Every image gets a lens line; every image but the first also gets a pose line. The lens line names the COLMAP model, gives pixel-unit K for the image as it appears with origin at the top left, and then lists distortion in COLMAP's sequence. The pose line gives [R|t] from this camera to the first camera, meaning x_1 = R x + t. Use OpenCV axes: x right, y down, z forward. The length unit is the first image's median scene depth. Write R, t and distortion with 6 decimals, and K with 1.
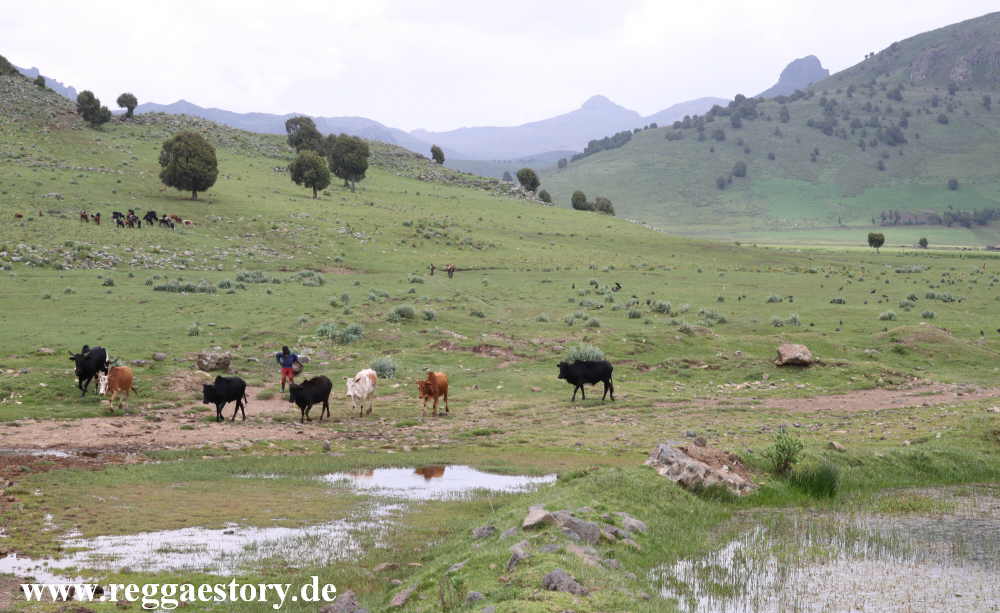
lens RADIAL K [[2456.4, 0, 500.0], [0, 2456.4, 306.7], [0, 0, 1]] dist [0.001280, 0.000000]
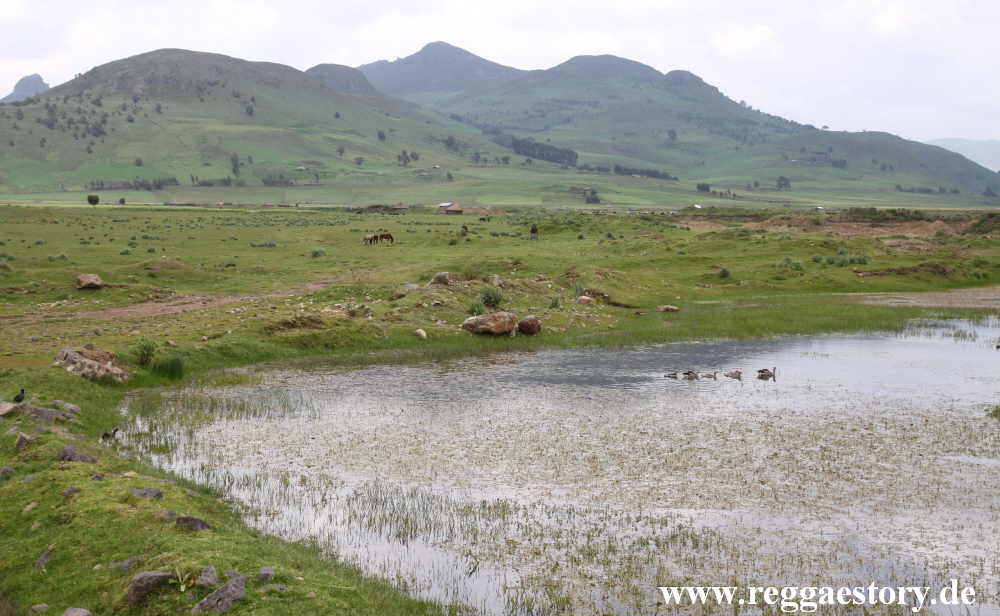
lens RADIAL K [[1565.8, 0, 500.0], [0, 1565.8, 307.1], [0, 0, 1]] dist [0.021379, 0.000000]
pose [[0.871831, -0.048800, 0.487369, -0.100418], [0.024953, 0.998158, 0.055307, -0.008708], [-0.489170, -0.036057, 0.871443, 0.045675]]
